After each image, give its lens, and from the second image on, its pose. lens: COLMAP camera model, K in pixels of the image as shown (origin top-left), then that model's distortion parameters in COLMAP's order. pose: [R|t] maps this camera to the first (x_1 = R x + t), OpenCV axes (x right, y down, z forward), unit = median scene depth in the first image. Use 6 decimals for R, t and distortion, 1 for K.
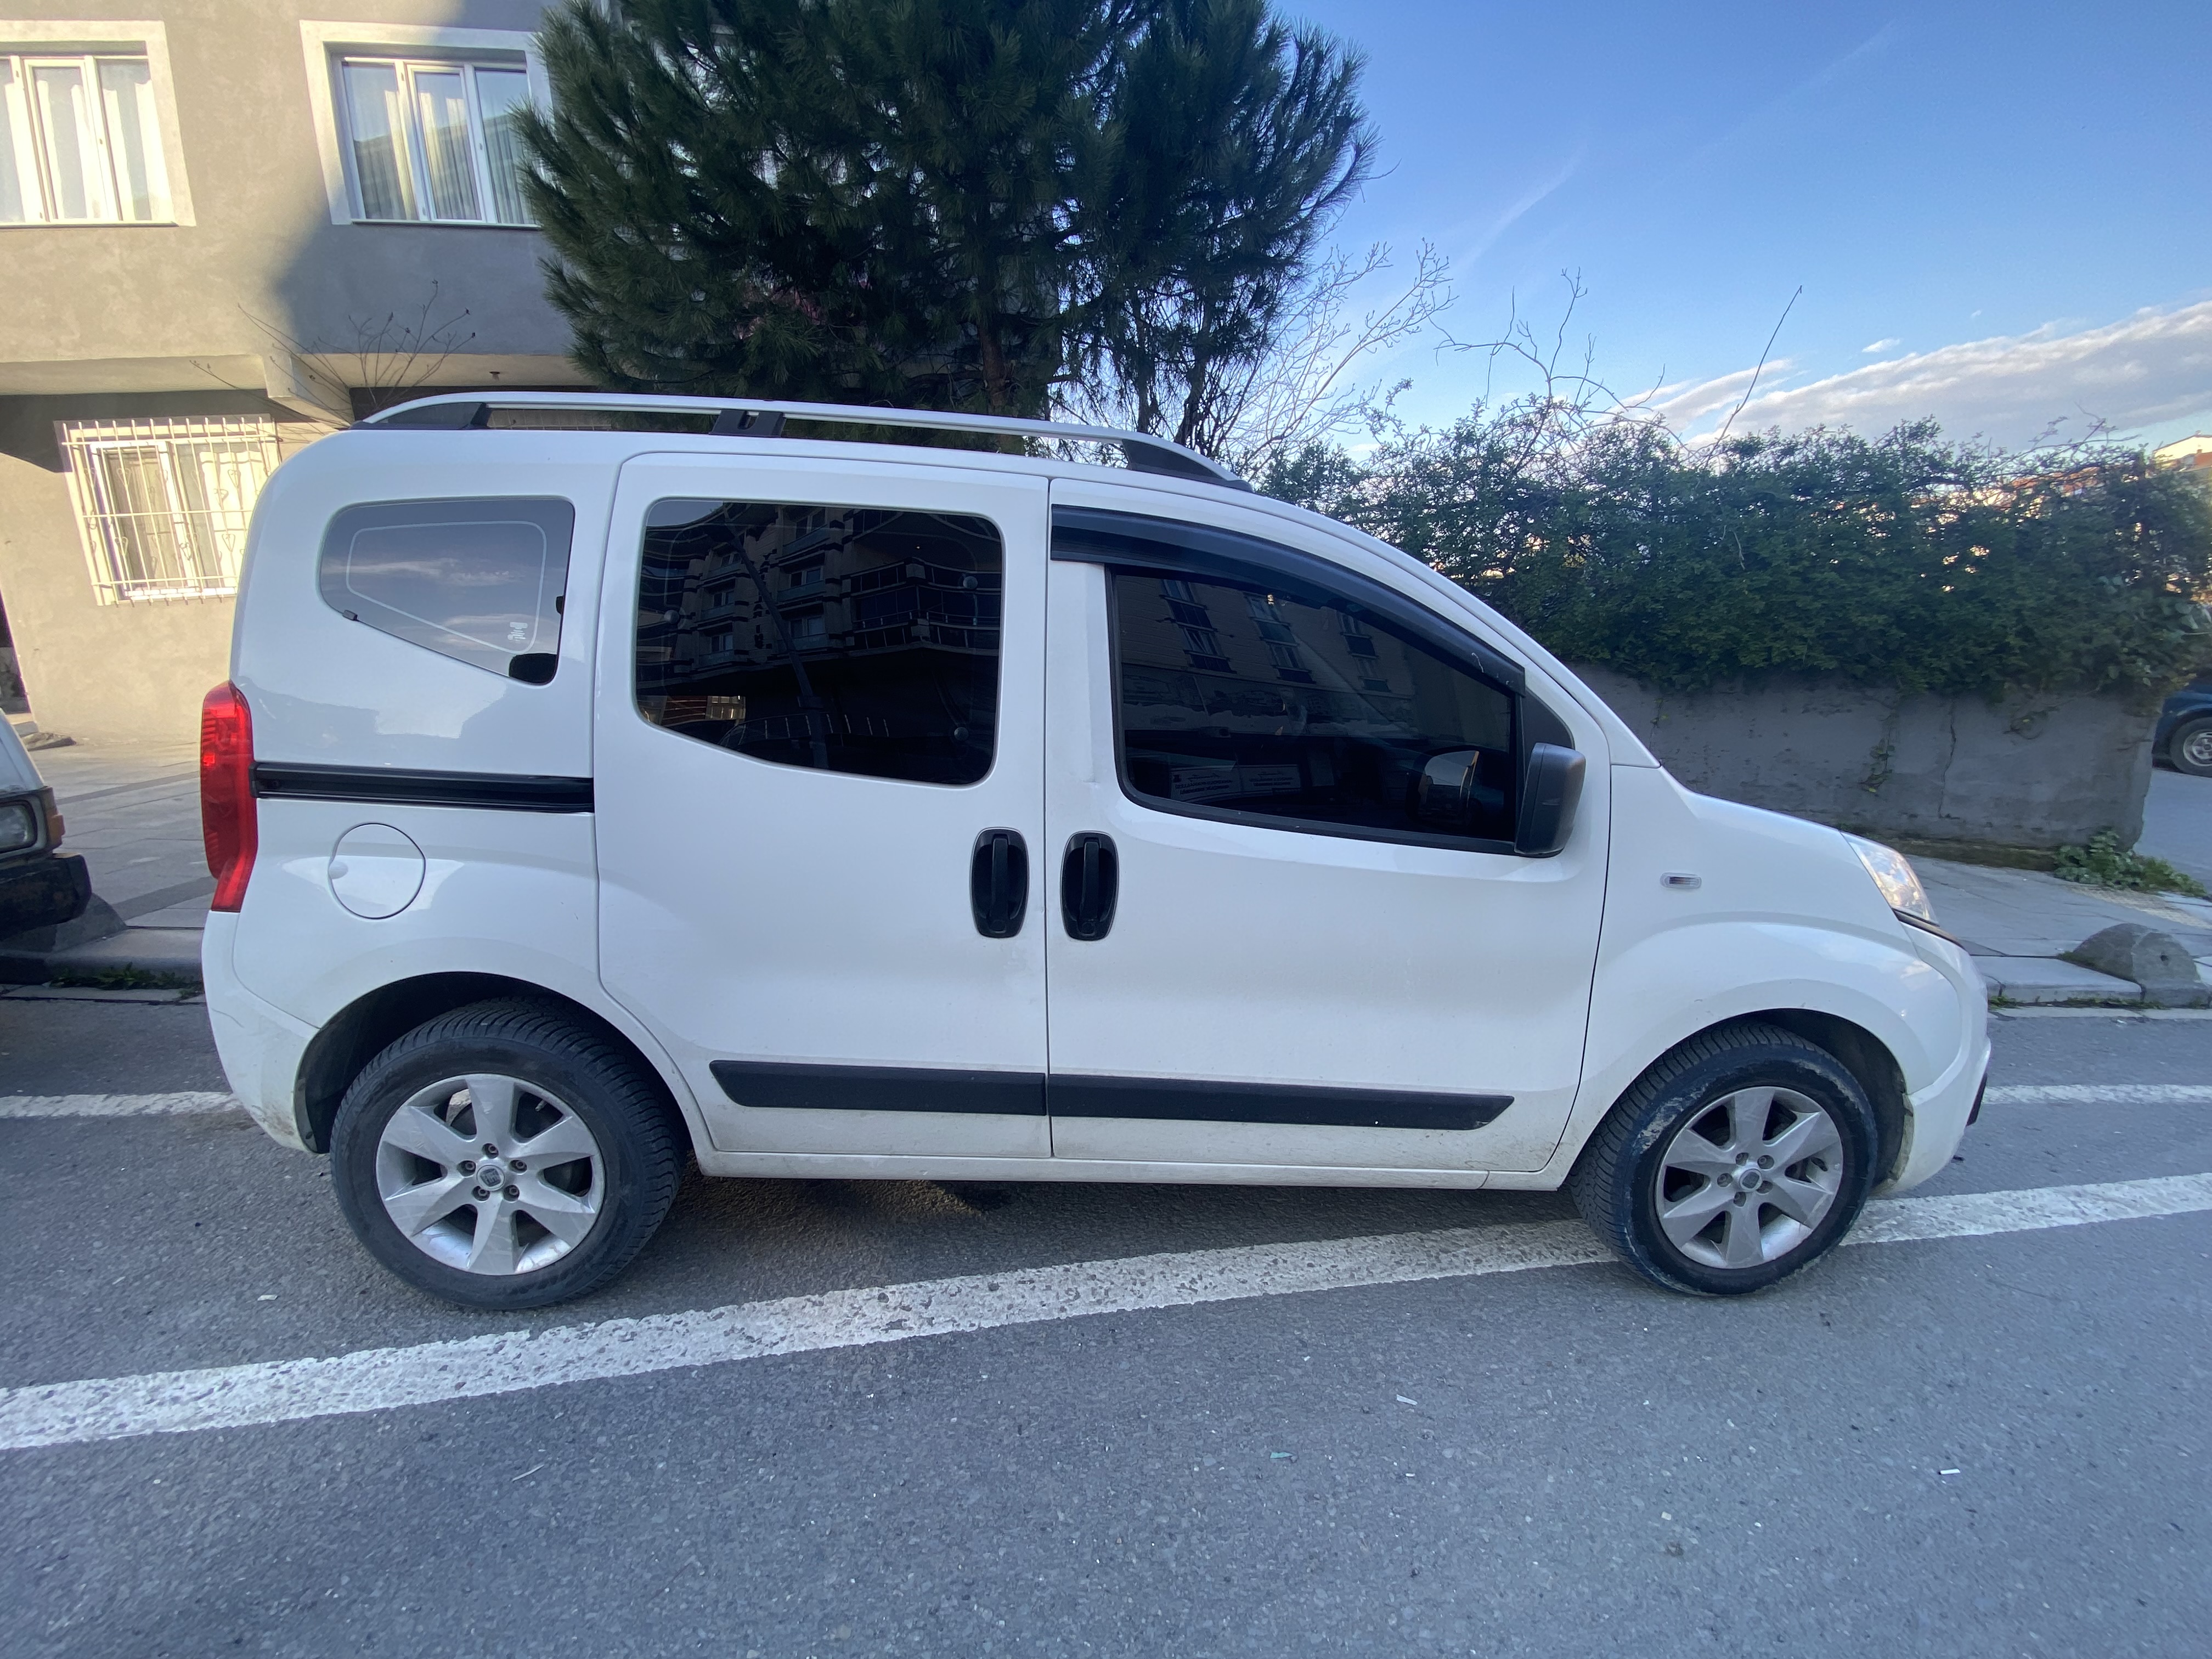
lens RADIAL K [[901.1, 0, 1098.5], [0, 901.1, 836.6], [0, 0, 1]] dist [0.023839, -0.018425]
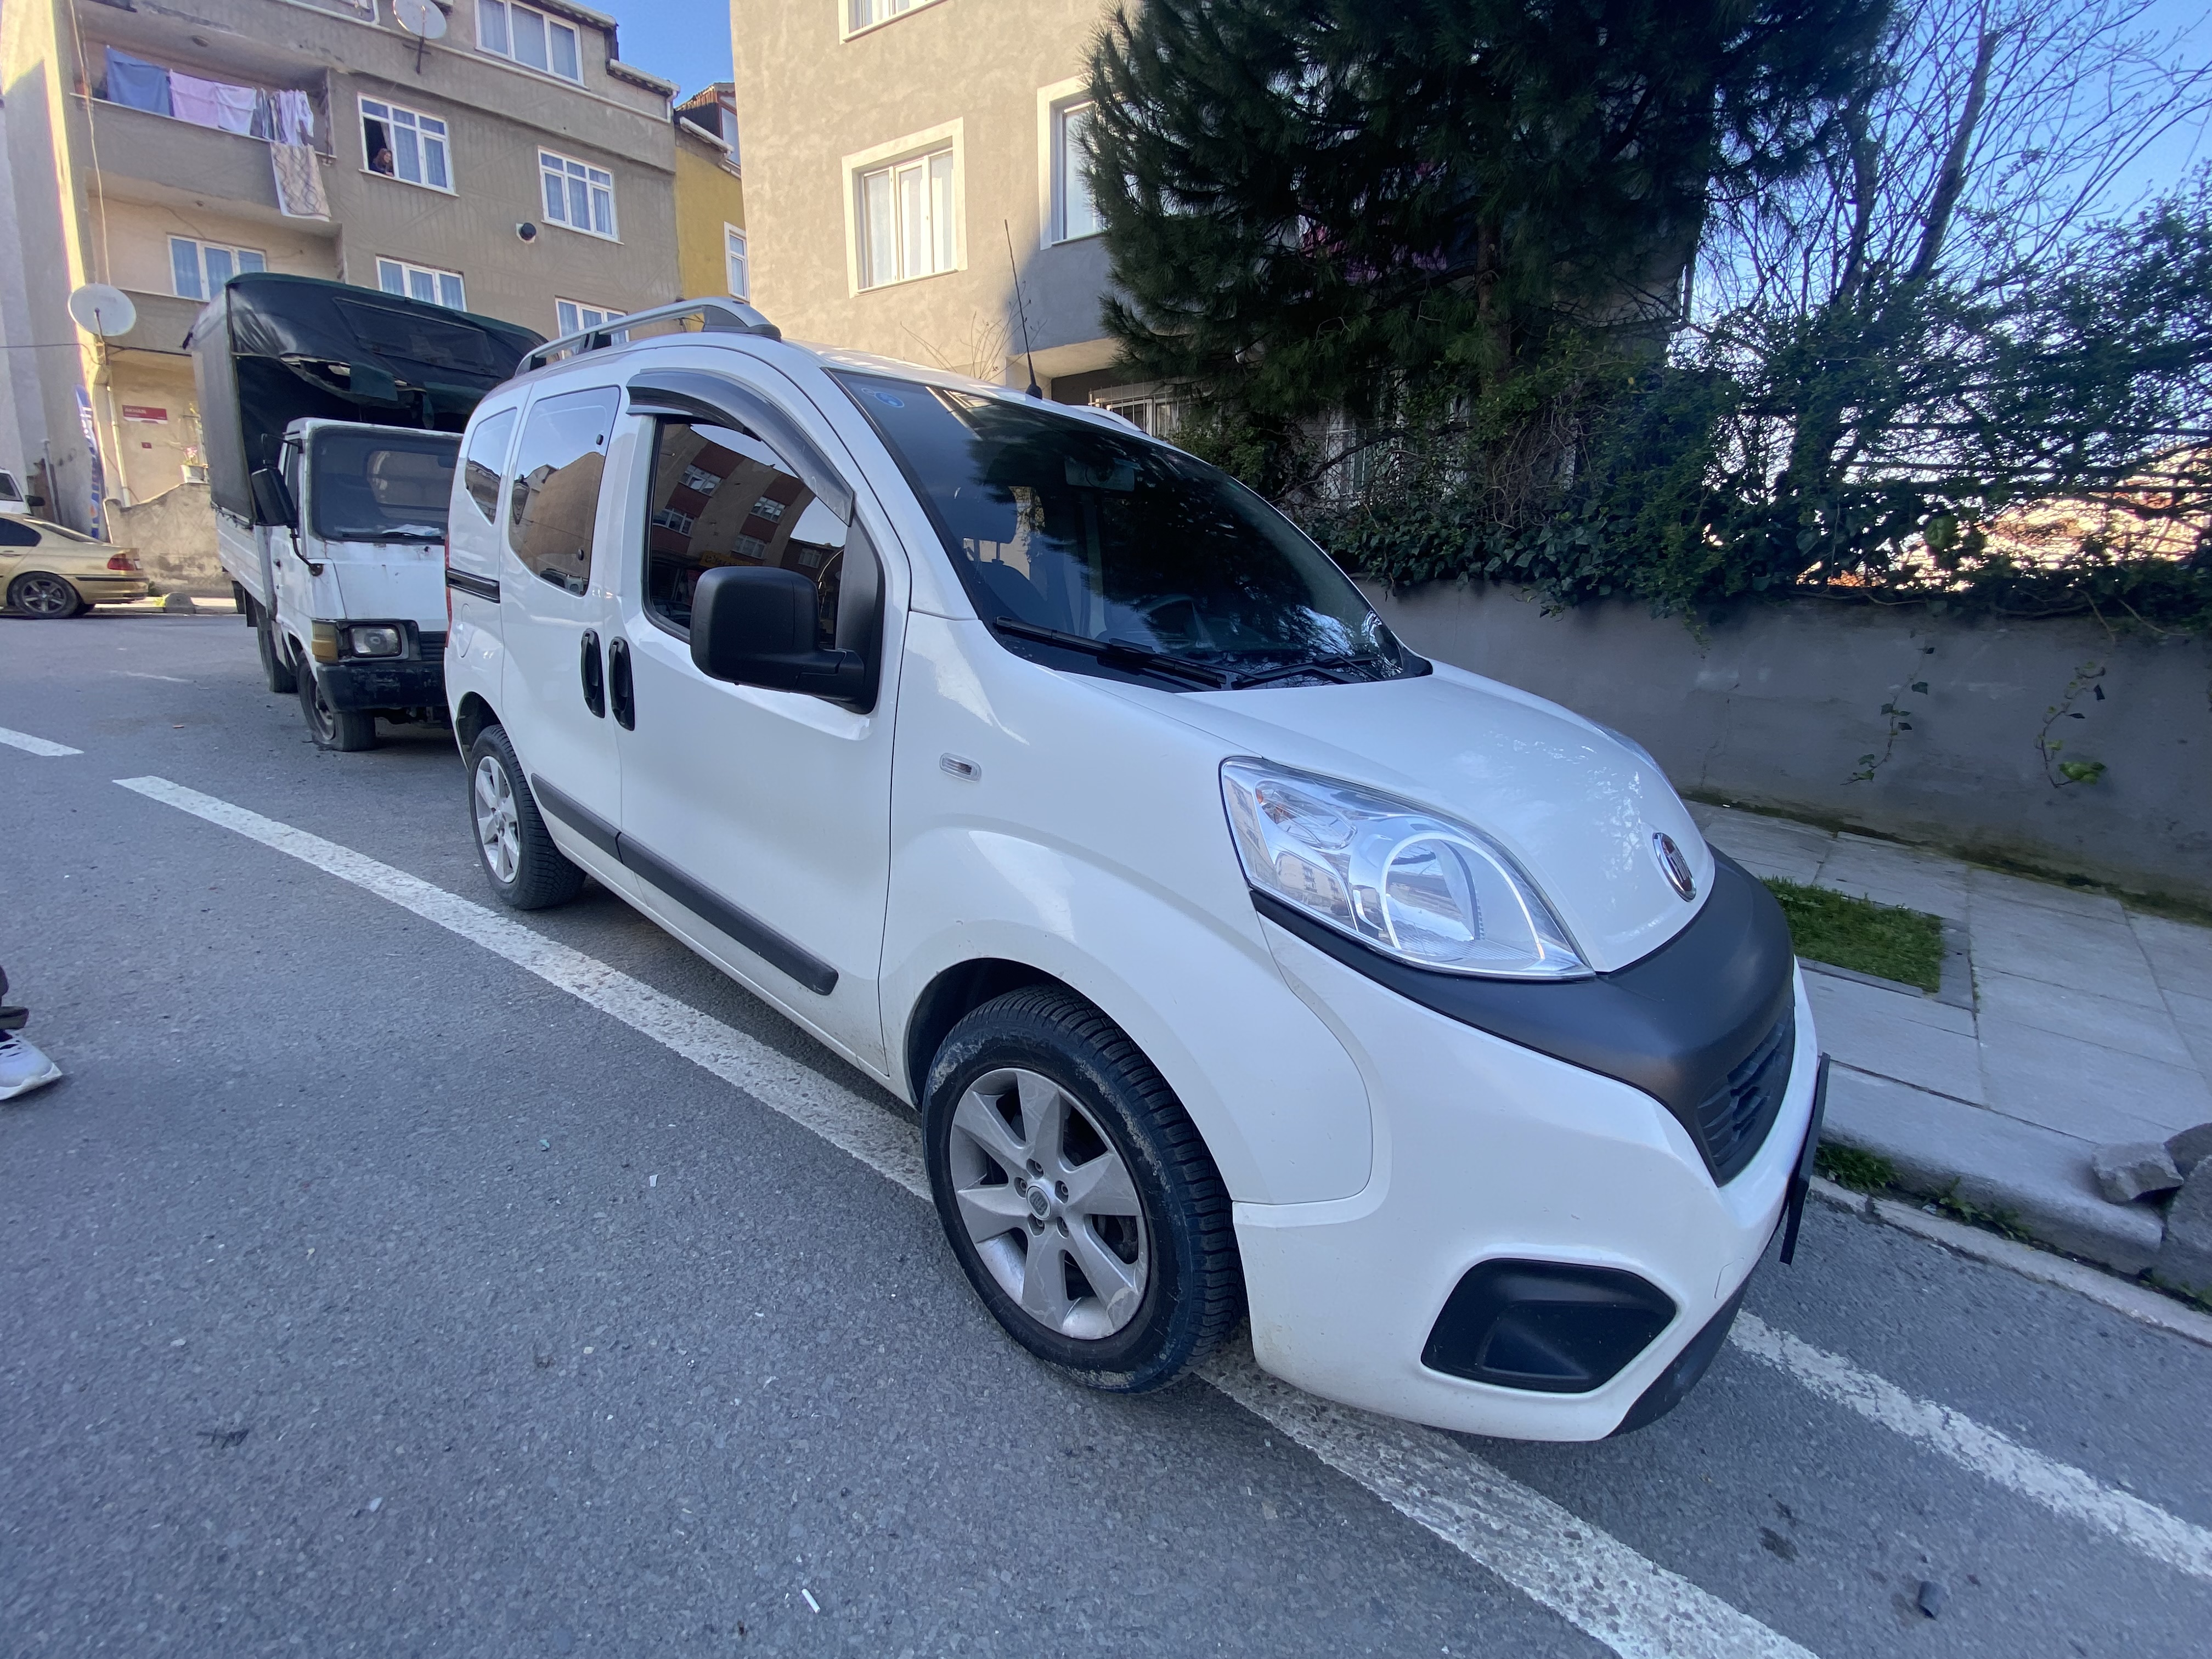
lens RADIAL K [[901.1, 0, 1098.5], [0, 901.1, 836.6], [0, 0, 1]] dist [0.023839, -0.018425]
pose [[0.692663, 0.206312, -0.691125, 1.191362], [-0.173635, 0.977733, 0.117848, 0.000810], [0.700050, 0.038375, 0.713062, 0.511529]]
